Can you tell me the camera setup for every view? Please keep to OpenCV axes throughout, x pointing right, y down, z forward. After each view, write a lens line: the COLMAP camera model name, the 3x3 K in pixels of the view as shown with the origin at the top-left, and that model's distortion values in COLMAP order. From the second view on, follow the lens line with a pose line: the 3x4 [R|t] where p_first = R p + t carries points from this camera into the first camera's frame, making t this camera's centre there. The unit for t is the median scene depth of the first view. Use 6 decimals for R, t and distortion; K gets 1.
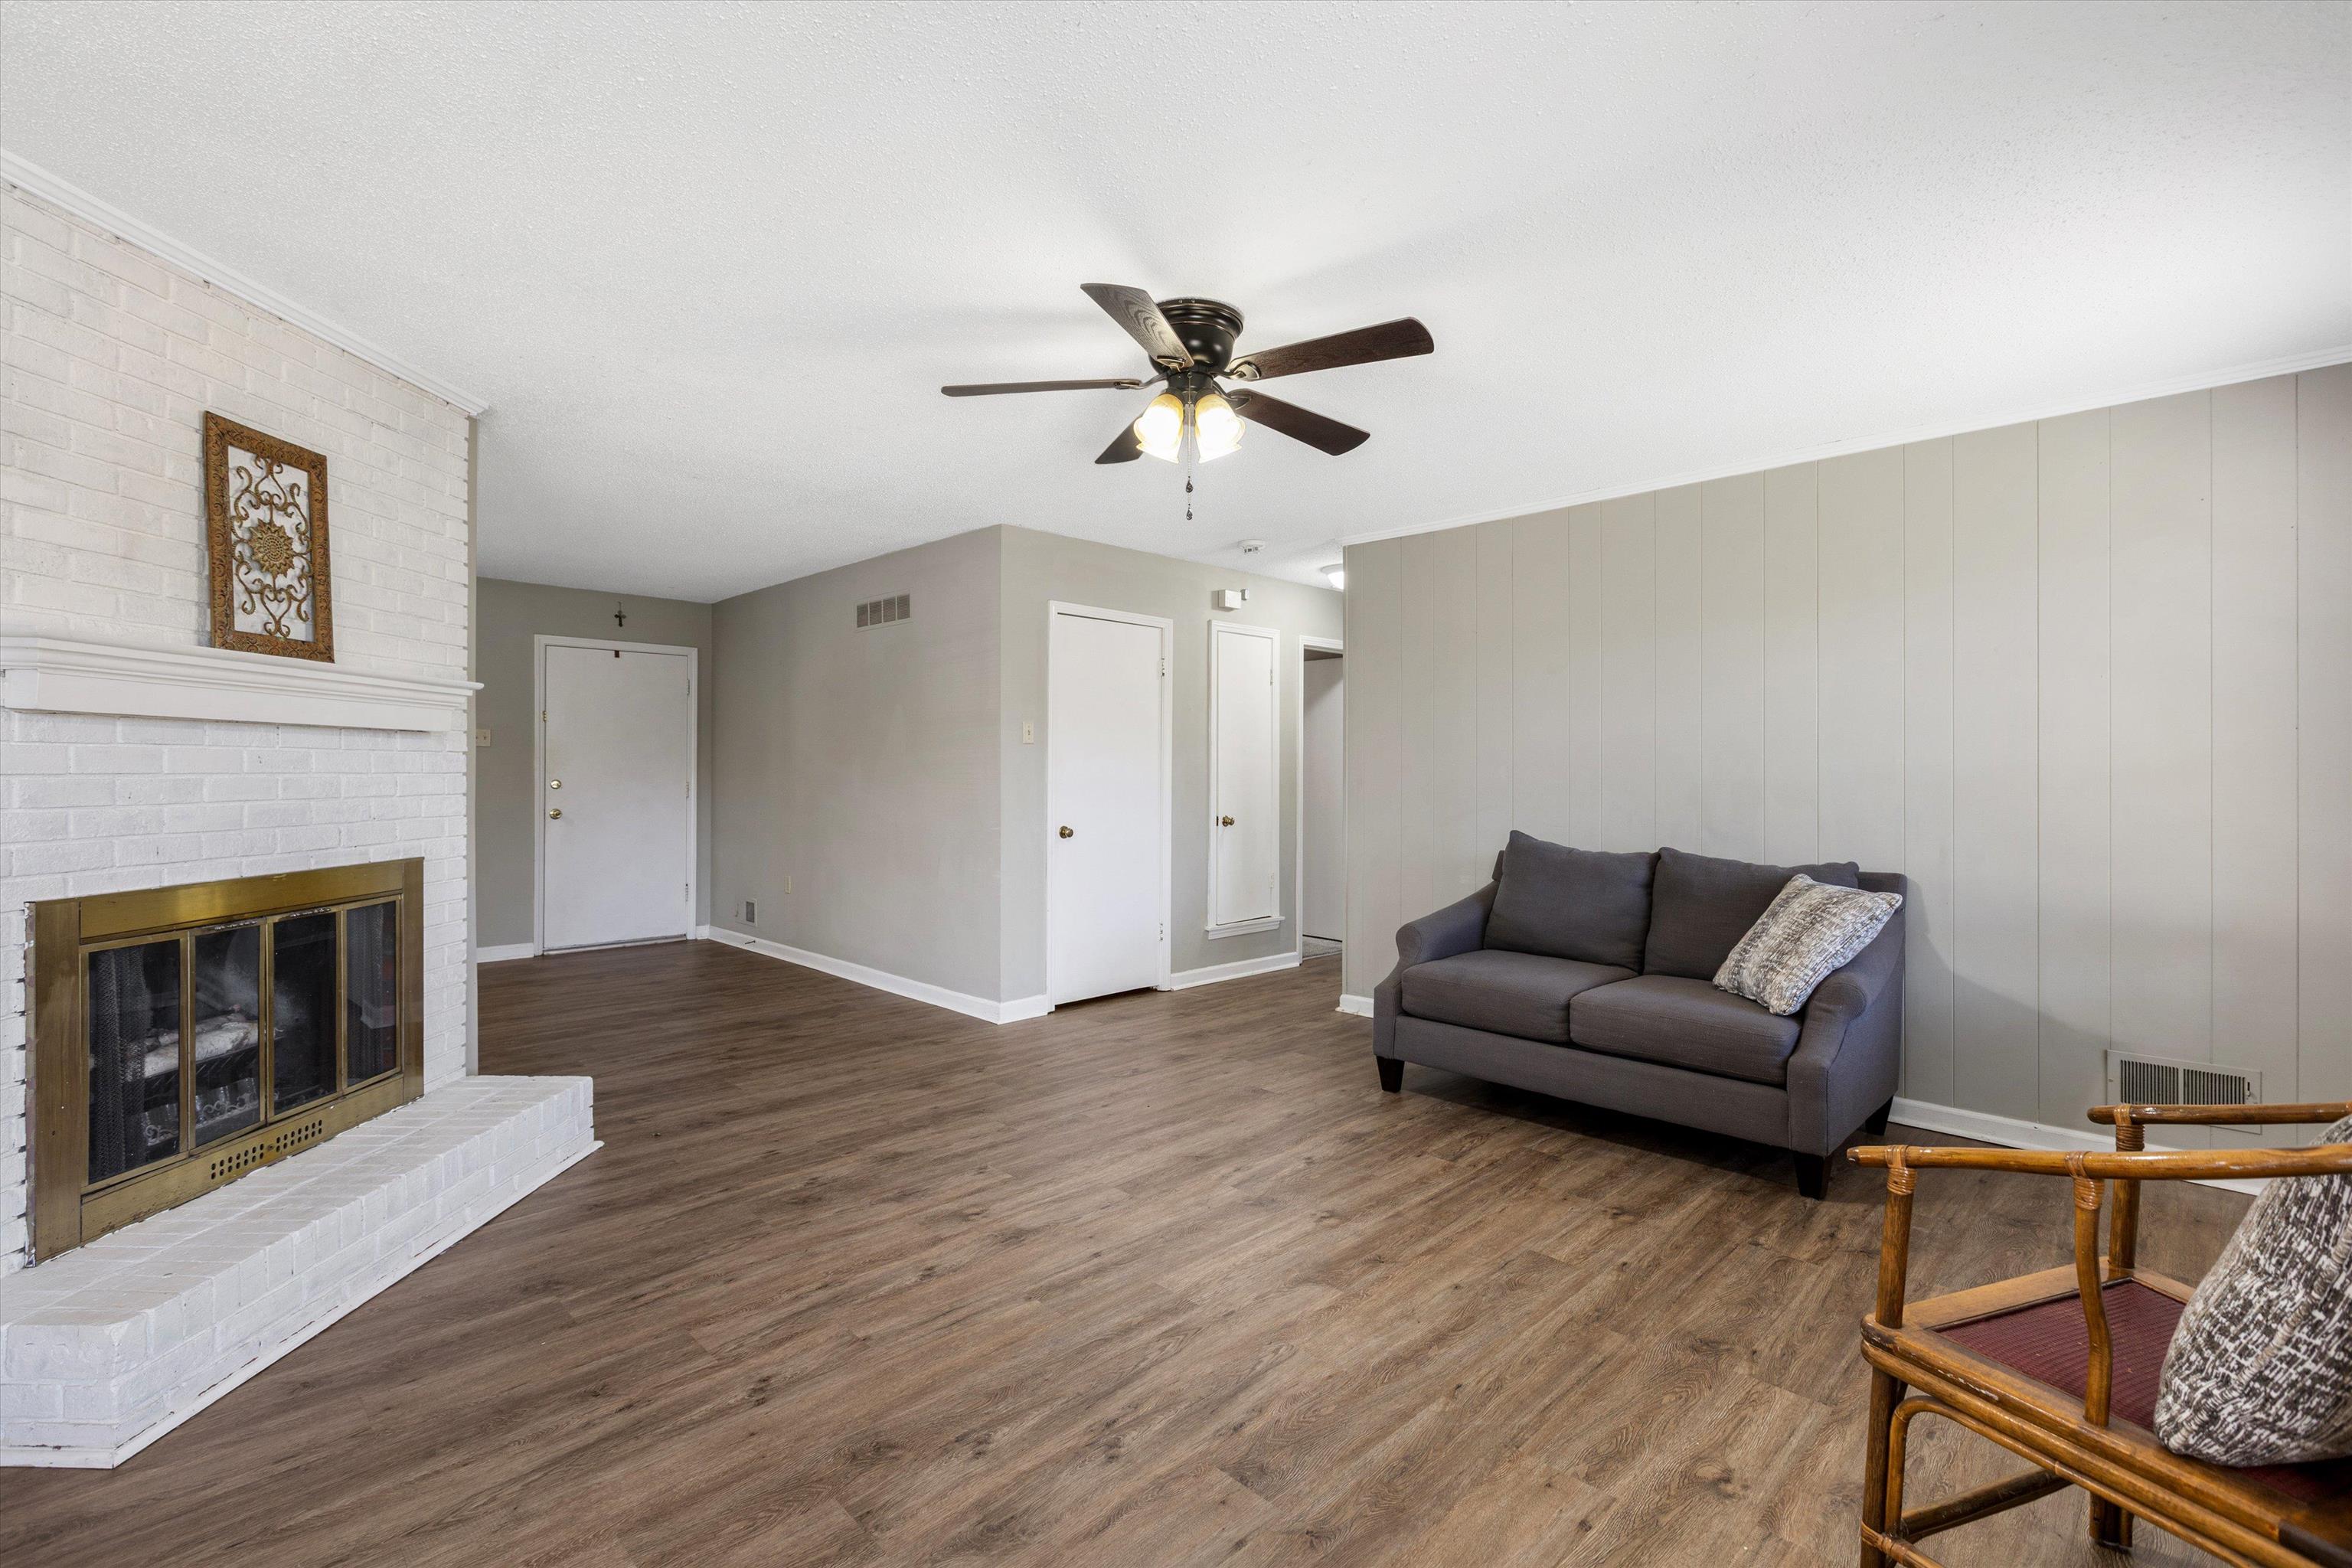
lens RADIAL K [[1066.8, 0, 1152.7], [0, 1066.8, 772.6], [0, 0, 1]] dist [0.002737, 0.001172]
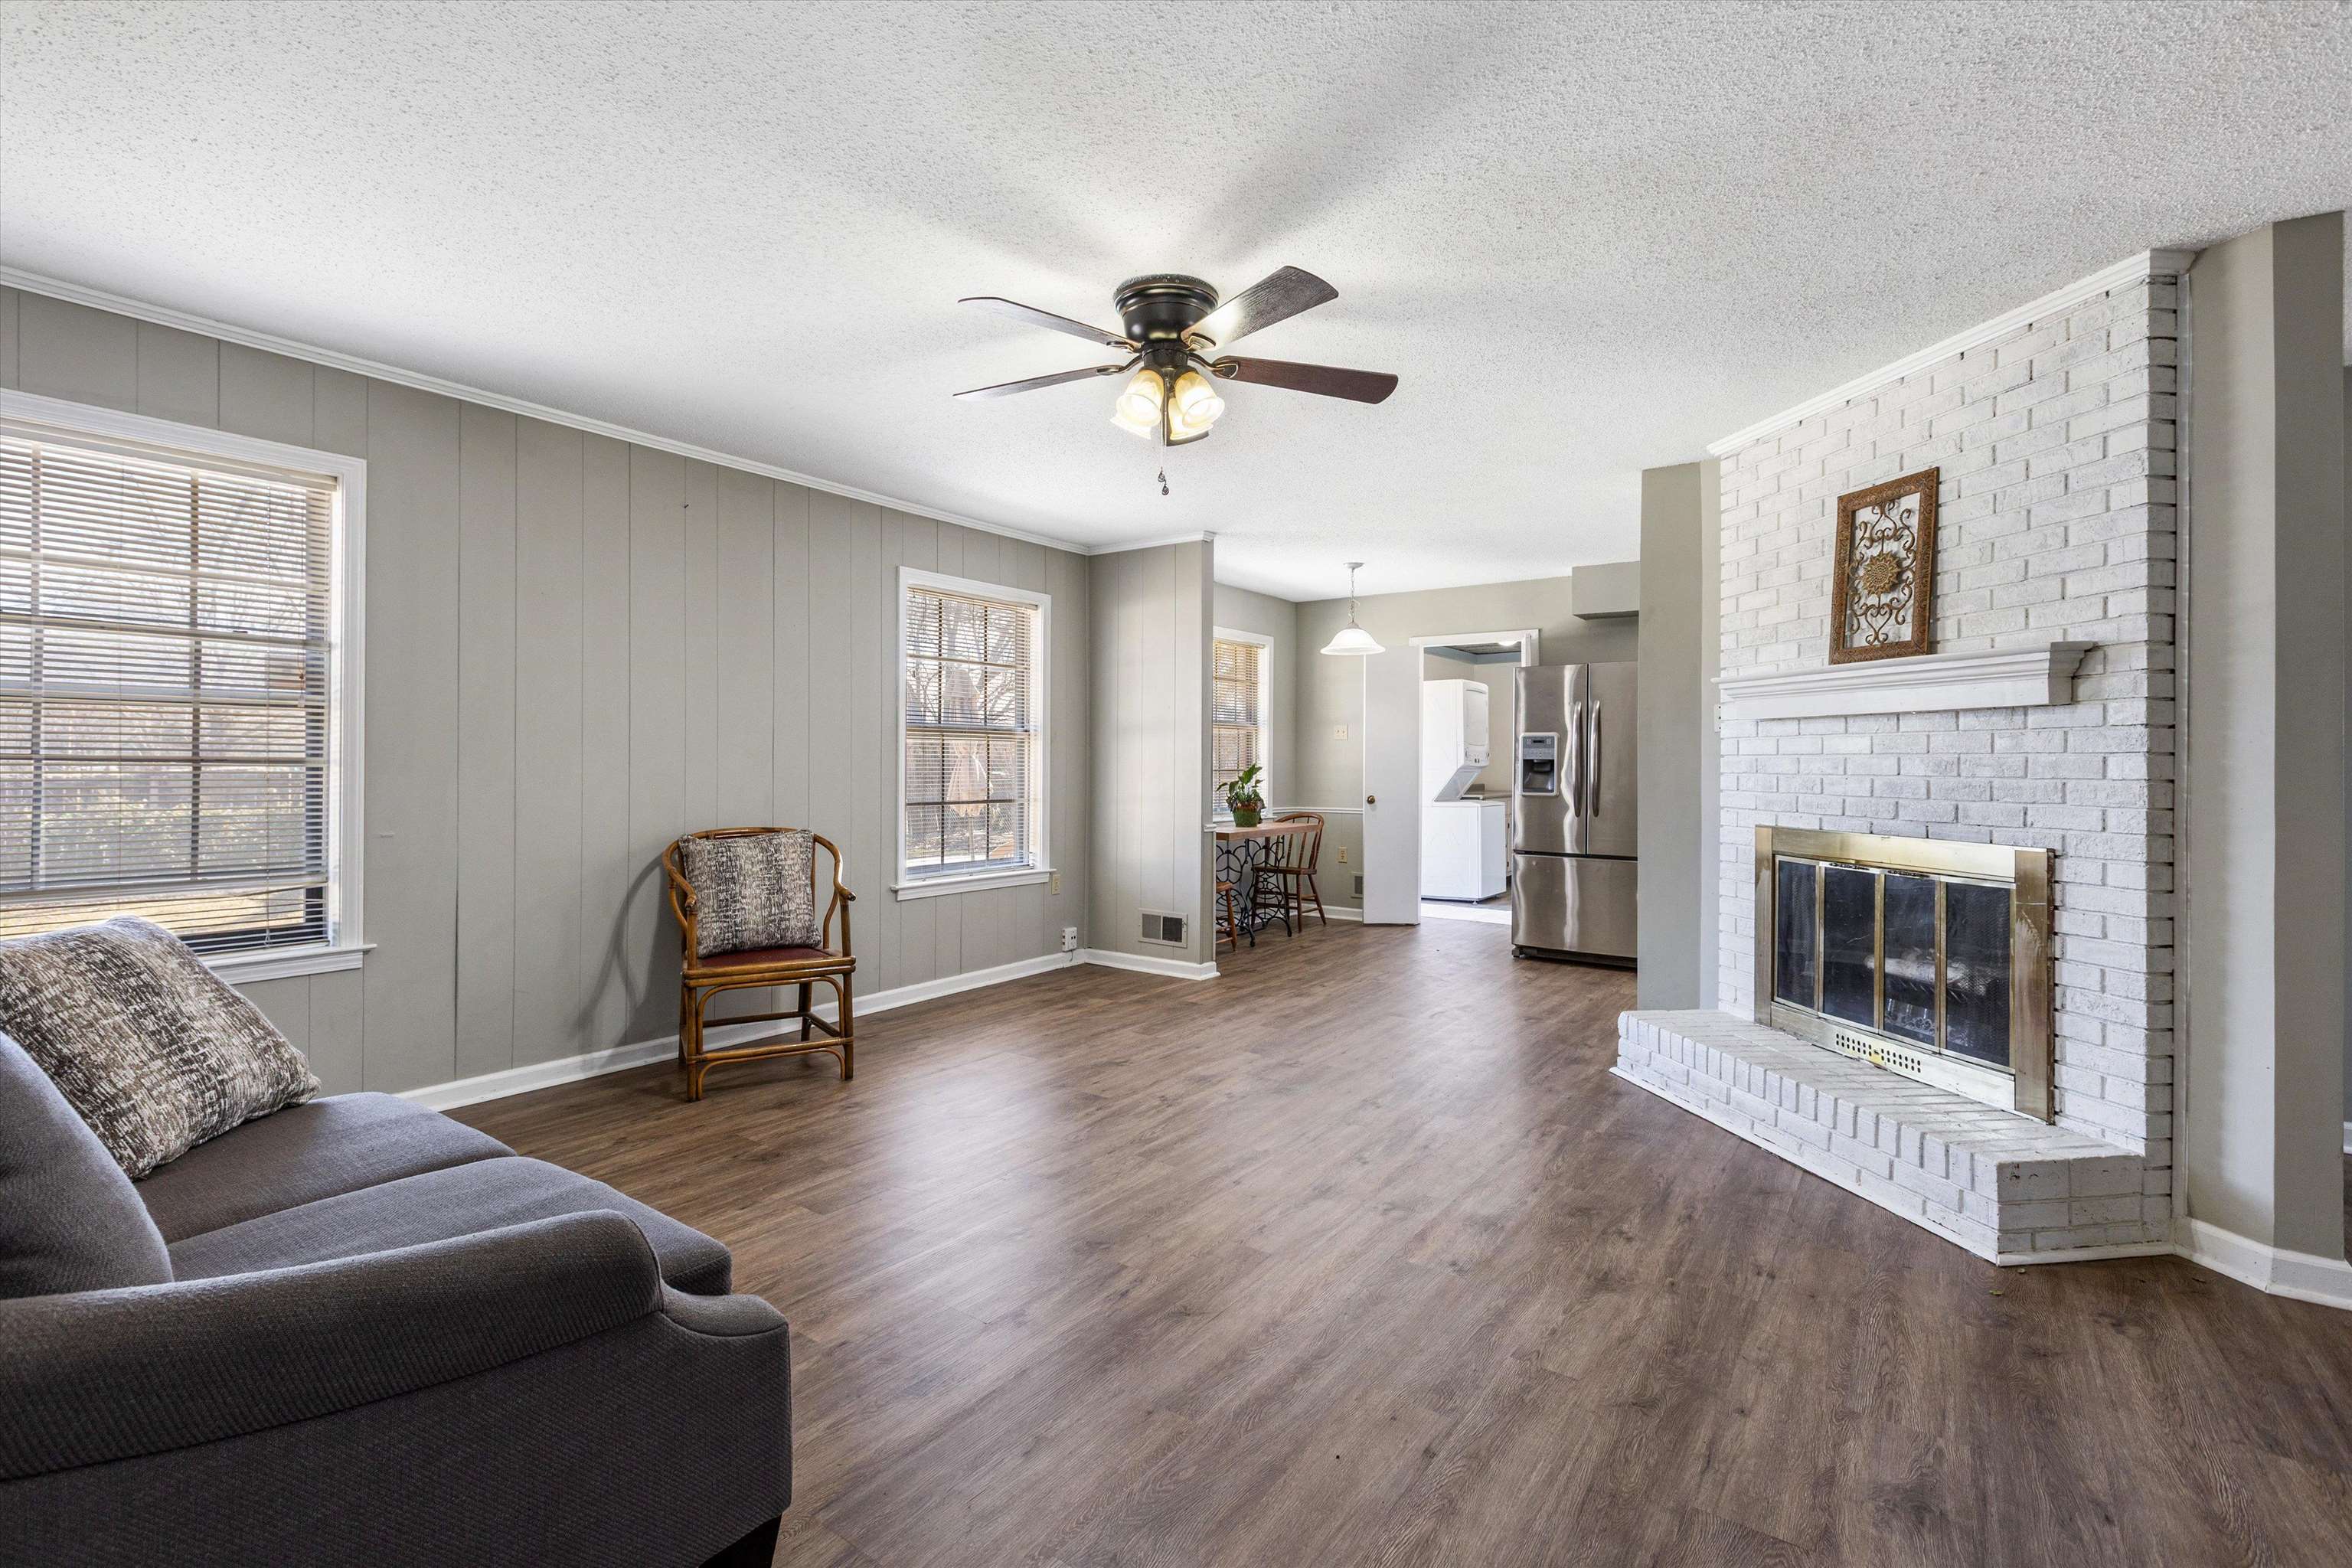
lens RADIAL K [[1066.8, 0, 1152.7], [0, 1066.8, 772.6], [0, 0, 1]] dist [0.002737, 0.001172]
pose [[-0.985453, -0.007659, -0.169775, 0.218621], [-0.010071, 0.999860, 0.013345, 0.014139], [0.169649, 0.014861, -0.985393, 2.016494]]
